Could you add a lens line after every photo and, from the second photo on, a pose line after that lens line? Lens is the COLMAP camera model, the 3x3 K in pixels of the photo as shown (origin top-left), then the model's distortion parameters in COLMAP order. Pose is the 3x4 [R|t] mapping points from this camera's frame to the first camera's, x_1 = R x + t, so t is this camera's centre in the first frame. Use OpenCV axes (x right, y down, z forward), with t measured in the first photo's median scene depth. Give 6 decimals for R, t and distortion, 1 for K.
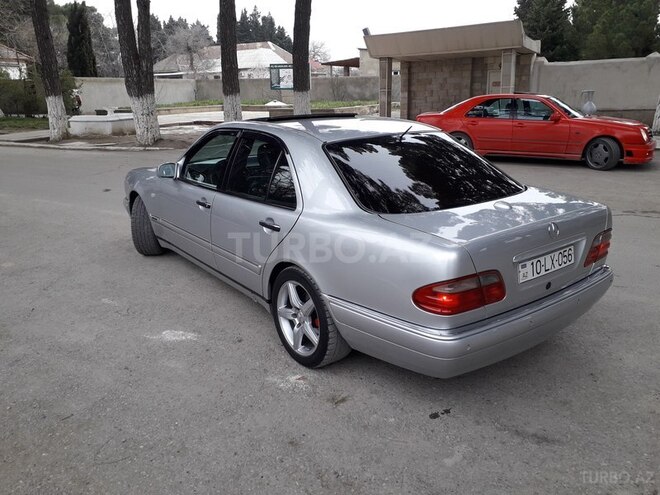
lens RADIAL K [[519.1, 0, 327.8], [0, 519.1, 247.6], [0, 0, 1]] dist [0.033541, -0.049749]
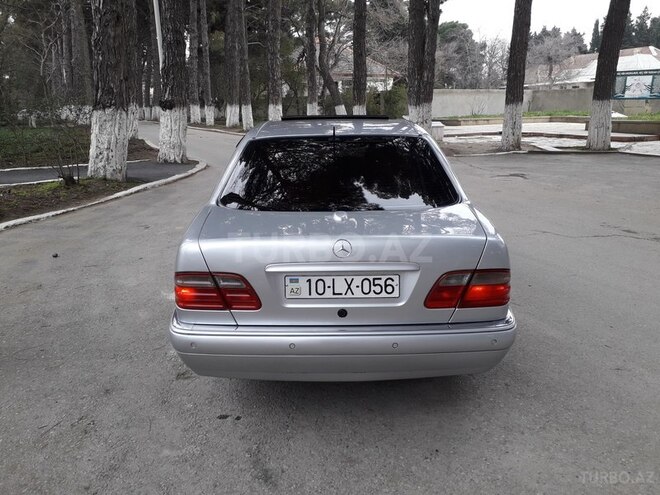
lens RADIAL K [[519.1, 0, 327.8], [0, 519.1, 247.6], [0, 0, 1]] dist [0.033541, -0.049749]
pose [[0.800163, 0.161921, -0.577513, 0.658572], [-0.173837, 0.984150, 0.035076, -0.043259], [0.574039, 0.072327, 0.815628, 0.221519]]
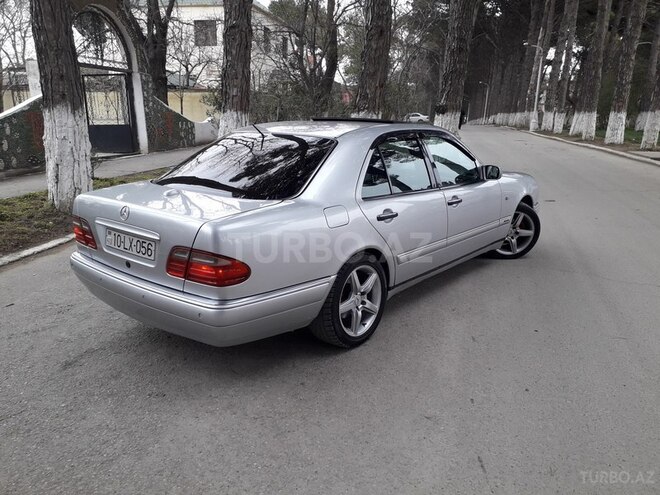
lens RADIAL K [[519.1, 0, 327.8], [0, 519.1, 247.6], [0, 0, 1]] dist [0.033541, -0.049749]
pose [[0.238748, 0.261806, -0.935124, 1.161171], [-0.297419, 0.936408, 0.186231, -0.218203], [0.924414, 0.233661, 0.301432, 0.791871]]
